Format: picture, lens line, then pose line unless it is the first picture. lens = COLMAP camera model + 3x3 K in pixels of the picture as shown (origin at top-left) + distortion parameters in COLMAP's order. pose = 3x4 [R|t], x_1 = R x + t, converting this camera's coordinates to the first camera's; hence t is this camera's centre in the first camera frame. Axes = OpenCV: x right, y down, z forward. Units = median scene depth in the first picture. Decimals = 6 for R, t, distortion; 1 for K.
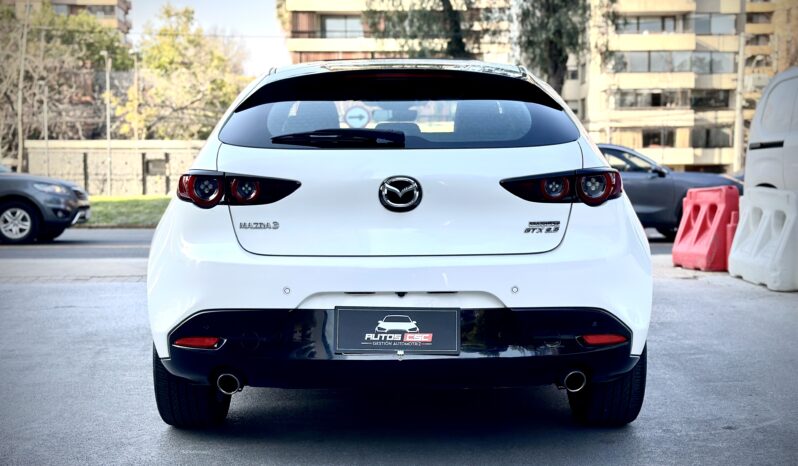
lens RADIAL K [[1124.8, 0, 399.0], [0, 1124.8, 233.0], [0, 0, 1]] dist [0.149706, -0.023860]
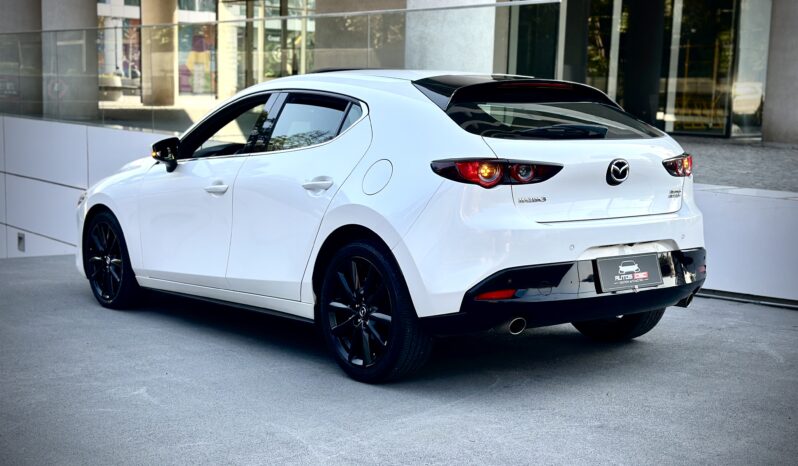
lens RADIAL K [[1124.8, 0, 399.0], [0, 1124.8, 233.0], [0, 0, 1]] dist [0.149706, -0.023860]
pose [[0.787914, -0.052321, 0.613558, -1.029057], [0.058509, 0.998237, 0.009989, 0.009336], [-0.612999, 0.028028, 0.789586, 0.083876]]
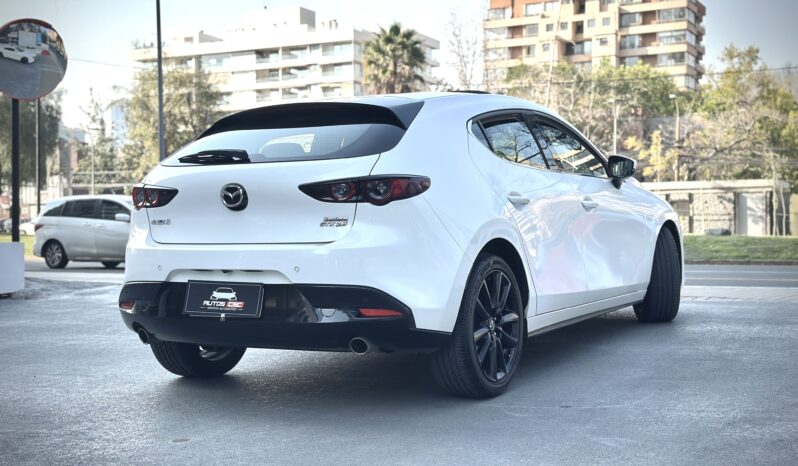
lens RADIAL K [[1124.8, 0, 399.0], [0, 1124.8, 233.0], [0, 0, 1]] dist [0.149706, -0.023860]
pose [[0.865398, -0.001043, -0.501085, 0.822343], [-0.018930, 0.999216, -0.034774, 0.049543], [0.500728, 0.039579, 0.864699, -0.053293]]
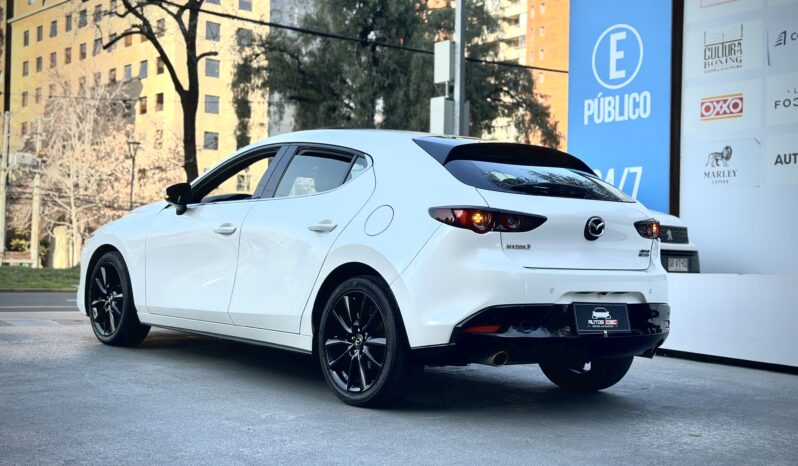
lens RADIAL K [[1124.8, 0, 399.0], [0, 1124.8, 233.0], [0, 0, 1]] dist [0.149706, -0.023860]
pose [[0.772168, 0.037744, 0.634297, -1.148732], [0.002620, 0.998037, -0.062579, 0.065090], [-0.635414, 0.049983, 0.770553, -0.007783]]
